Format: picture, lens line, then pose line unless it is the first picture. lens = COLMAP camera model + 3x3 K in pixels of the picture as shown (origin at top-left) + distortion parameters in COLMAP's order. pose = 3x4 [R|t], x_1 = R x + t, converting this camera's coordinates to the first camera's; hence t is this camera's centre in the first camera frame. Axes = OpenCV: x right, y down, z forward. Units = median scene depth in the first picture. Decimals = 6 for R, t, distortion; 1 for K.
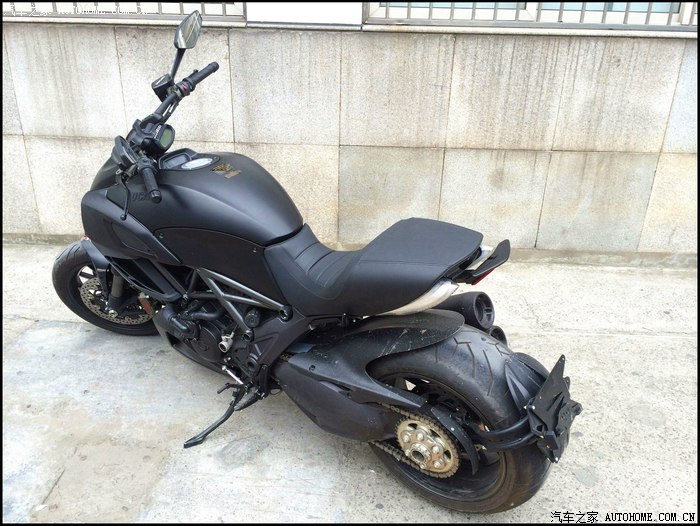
lens RADIAL K [[617.8, 0, 351.7], [0, 617.8, 263.3], [0, 0, 1]] dist [0.033255, -0.082989]
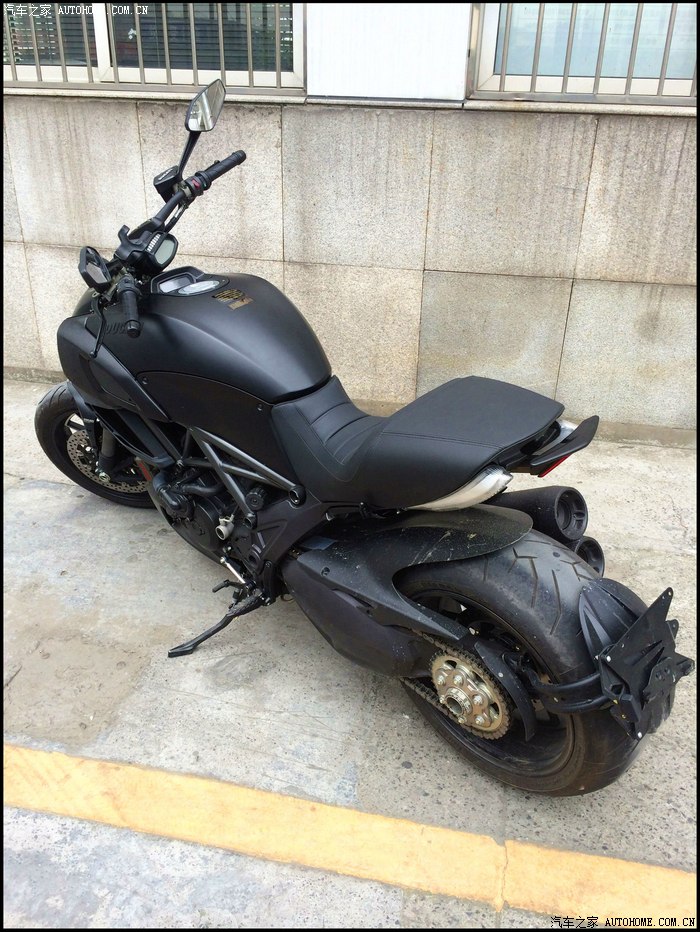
lens RADIAL K [[822.6, 0, 347.2], [0, 822.6, 468.9], [0, 0, 1]] dist [0.033255, -0.082989]
pose [[0.983961, 0.074715, -0.161985, 0.099379], [-0.066434, 0.996220, 0.055957, -0.009209], [0.165554, -0.044298, 0.985205, 0.032213]]
